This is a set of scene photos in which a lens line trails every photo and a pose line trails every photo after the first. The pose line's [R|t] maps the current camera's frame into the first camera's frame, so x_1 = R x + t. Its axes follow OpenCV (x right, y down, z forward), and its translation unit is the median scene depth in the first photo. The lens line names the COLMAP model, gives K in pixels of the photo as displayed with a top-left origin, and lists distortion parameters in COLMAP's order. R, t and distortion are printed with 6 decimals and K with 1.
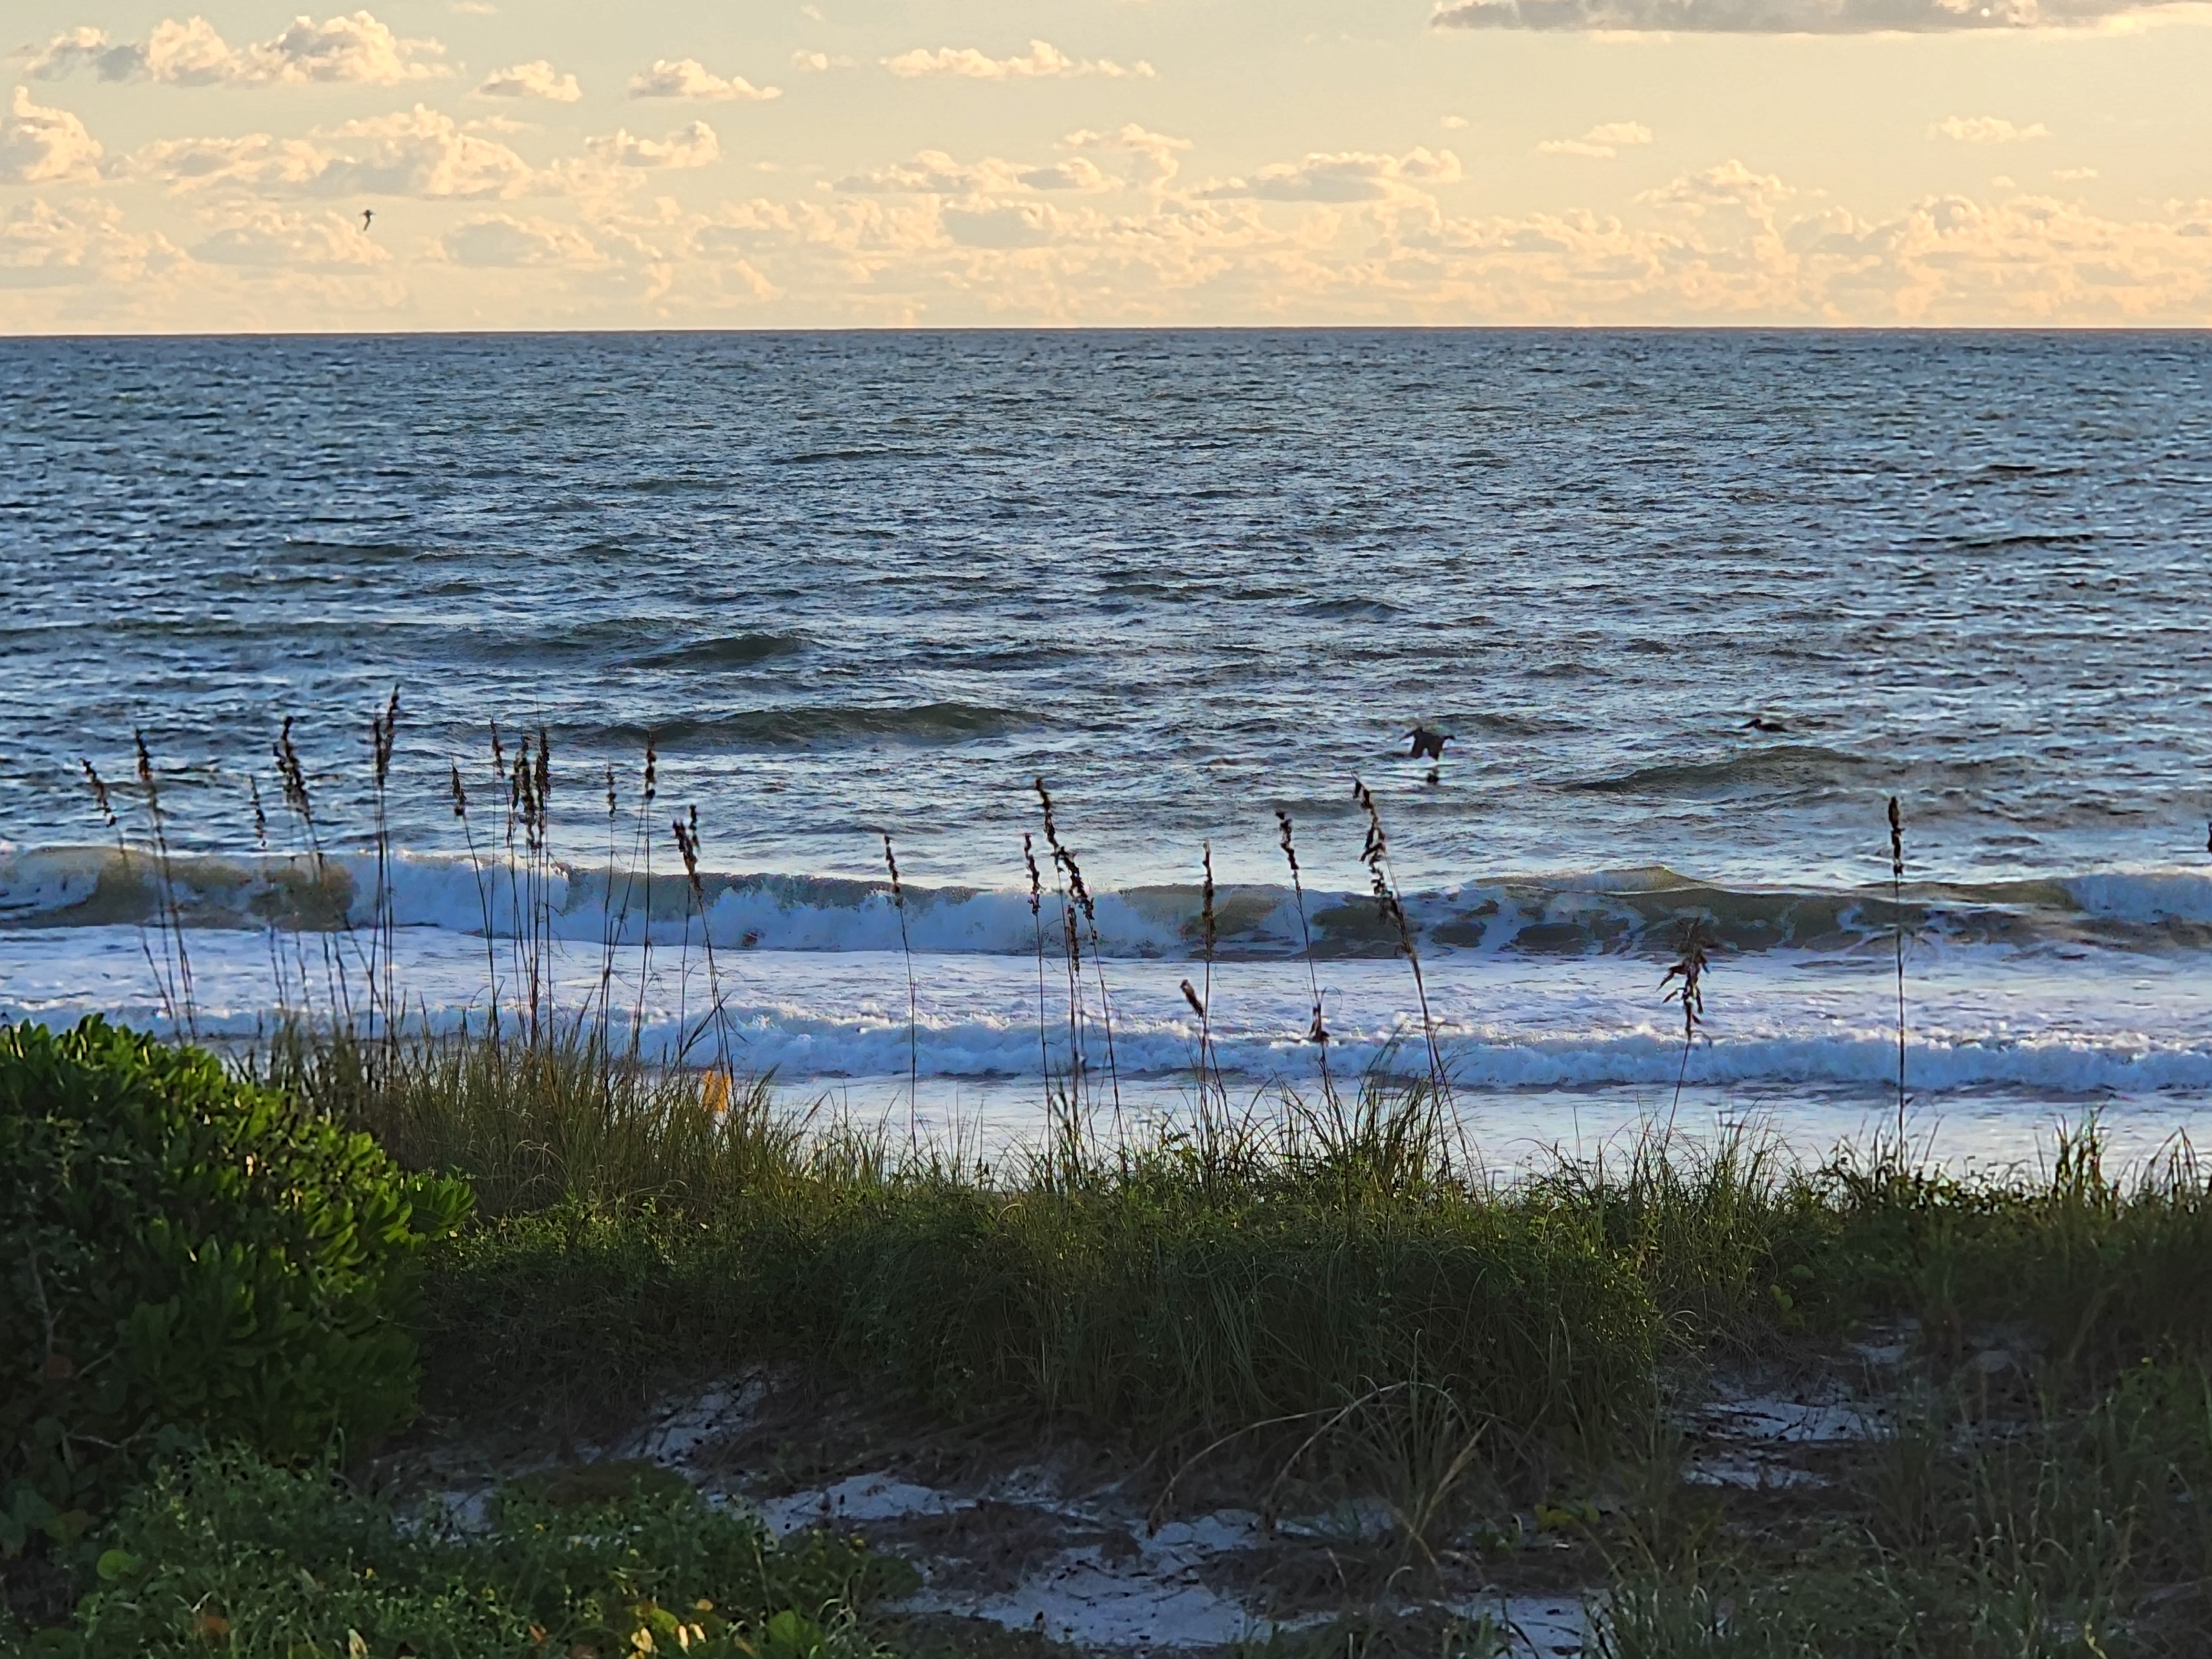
lens RADIAL K [[4463.0, 0, 1105.5], [0, 4463.0, 828.4], [0, 0, 1]] dist [-0.086145, 0.000000]
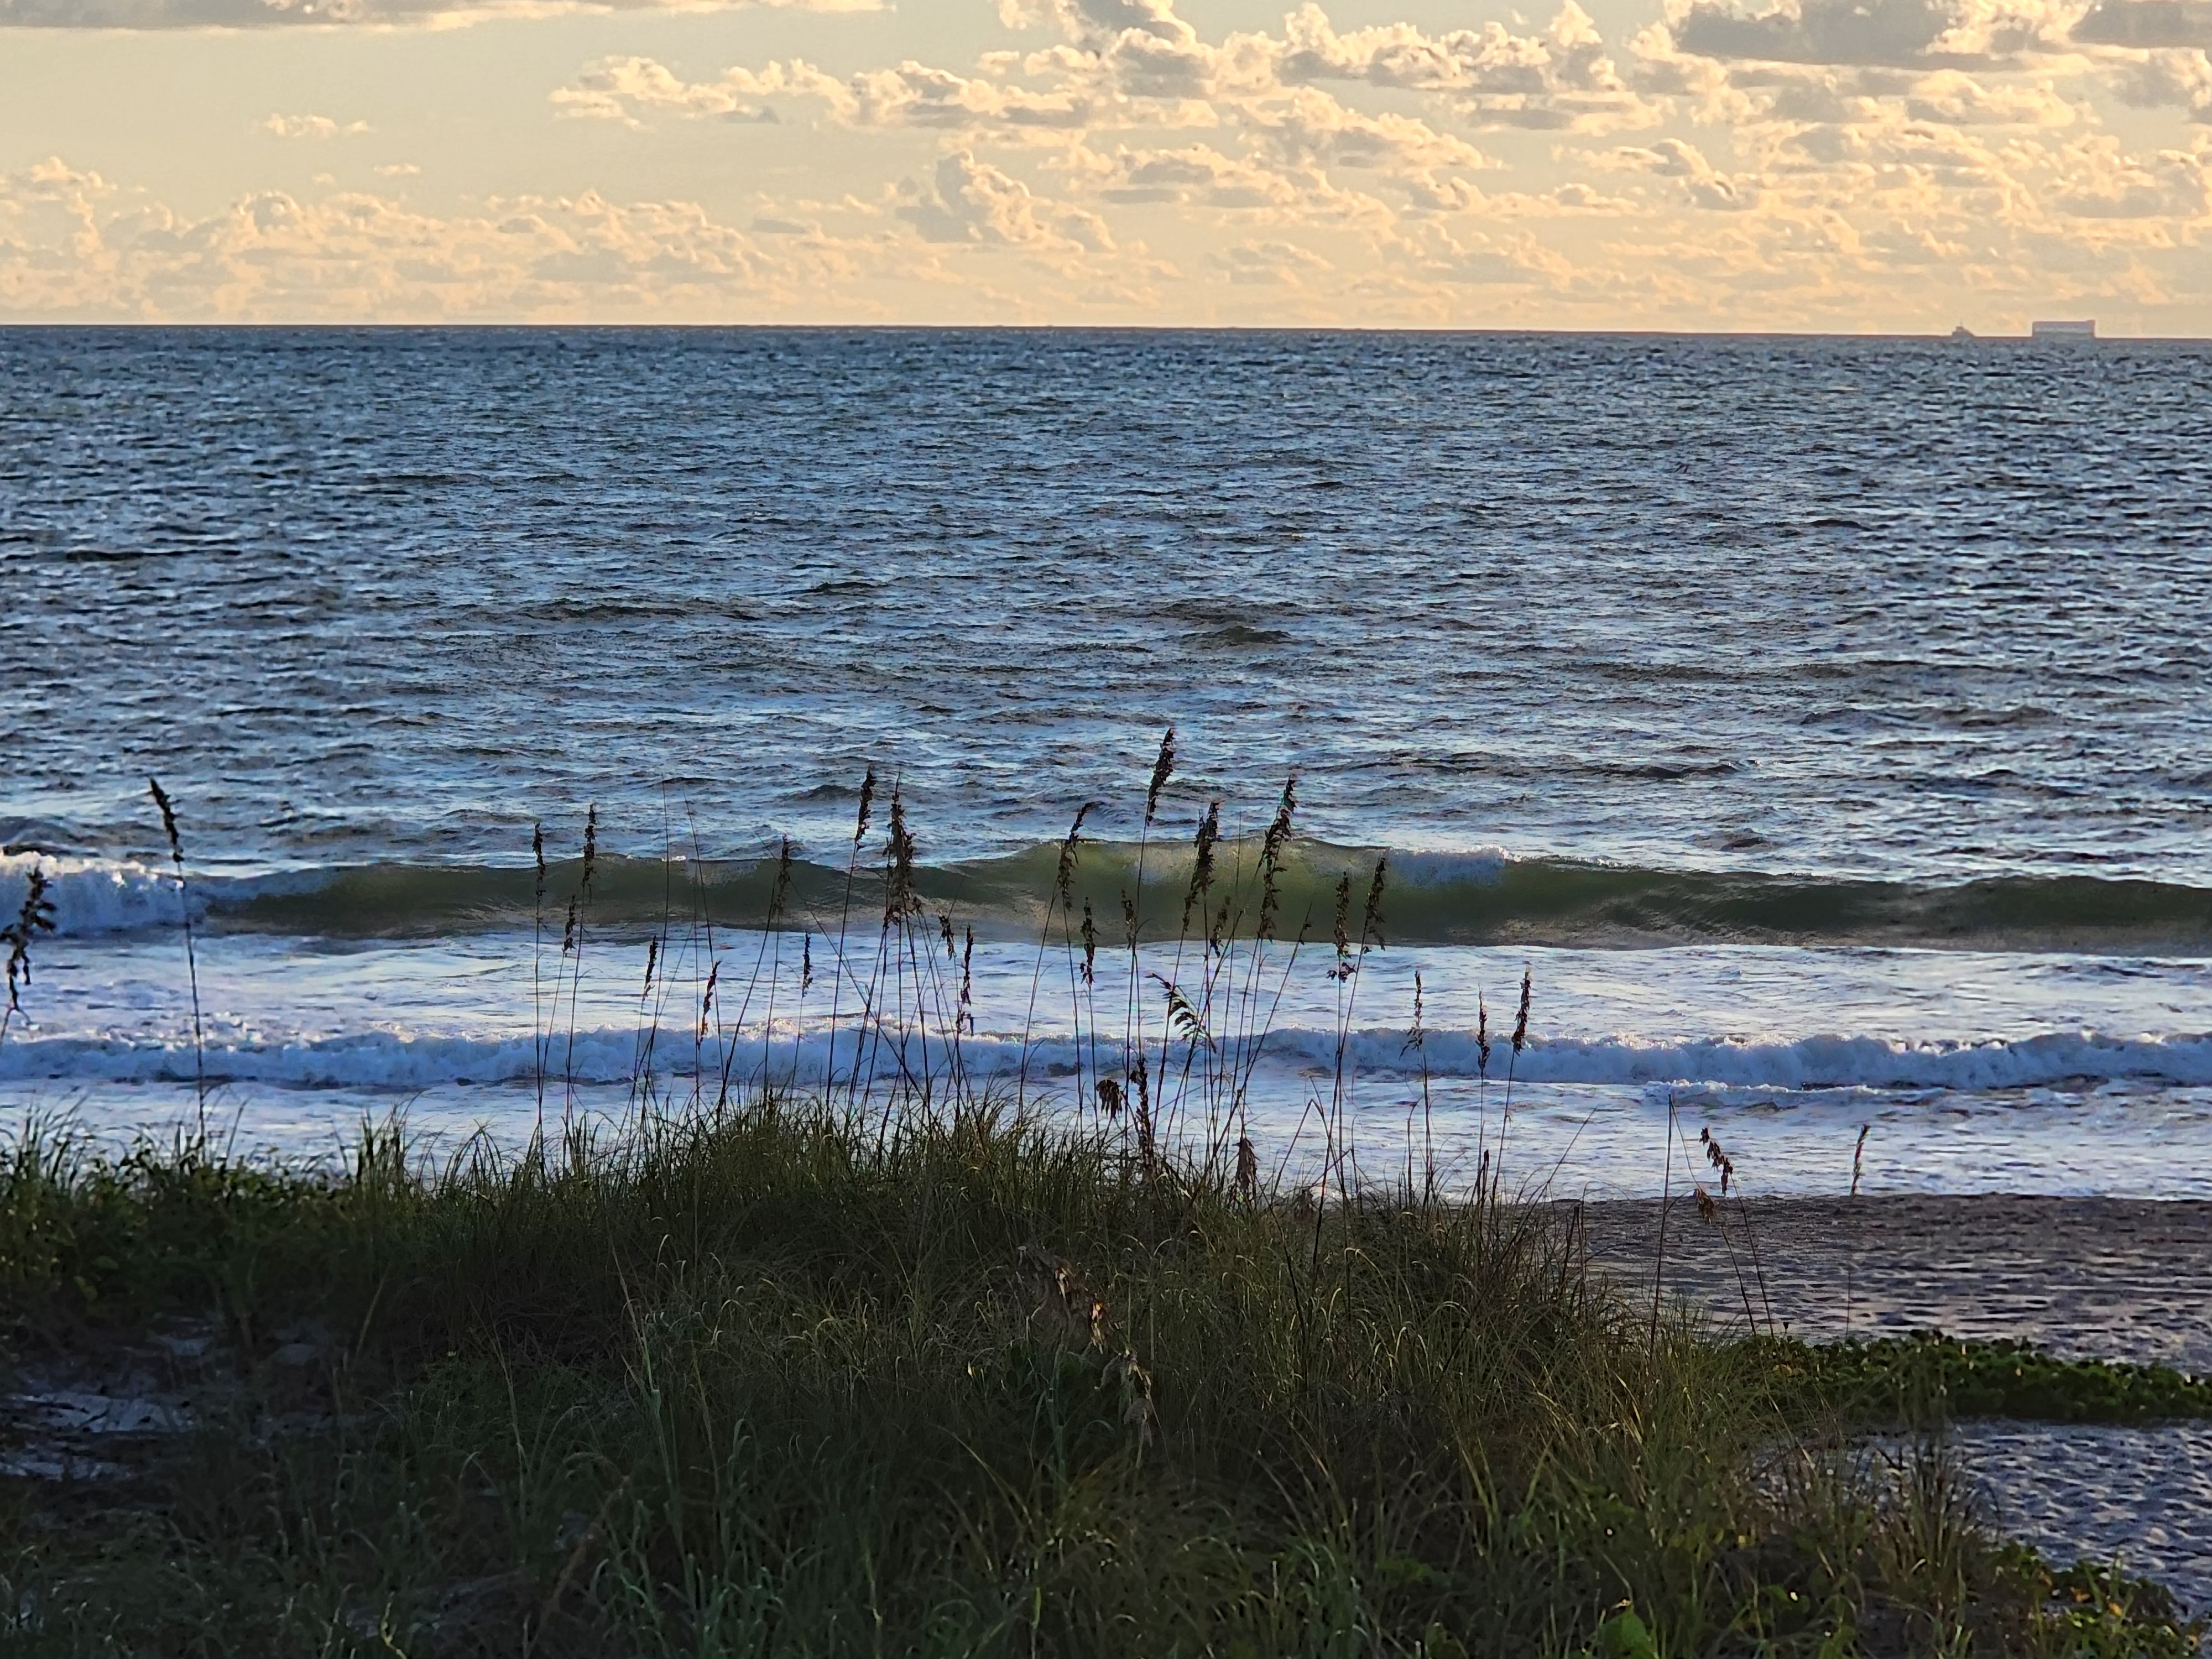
lens RADIAL K [[4463.0, 0, 1071.7], [0, 4463.0, 747.2], [0, 0, 1]] dist [-0.086145, 0.000000]
pose [[0.999557, 0.001839, 0.029691, 0.344183], [-0.001291, 0.999828, -0.018475, 0.001586], [-0.029720, 0.018428, 0.999388, -0.008319]]
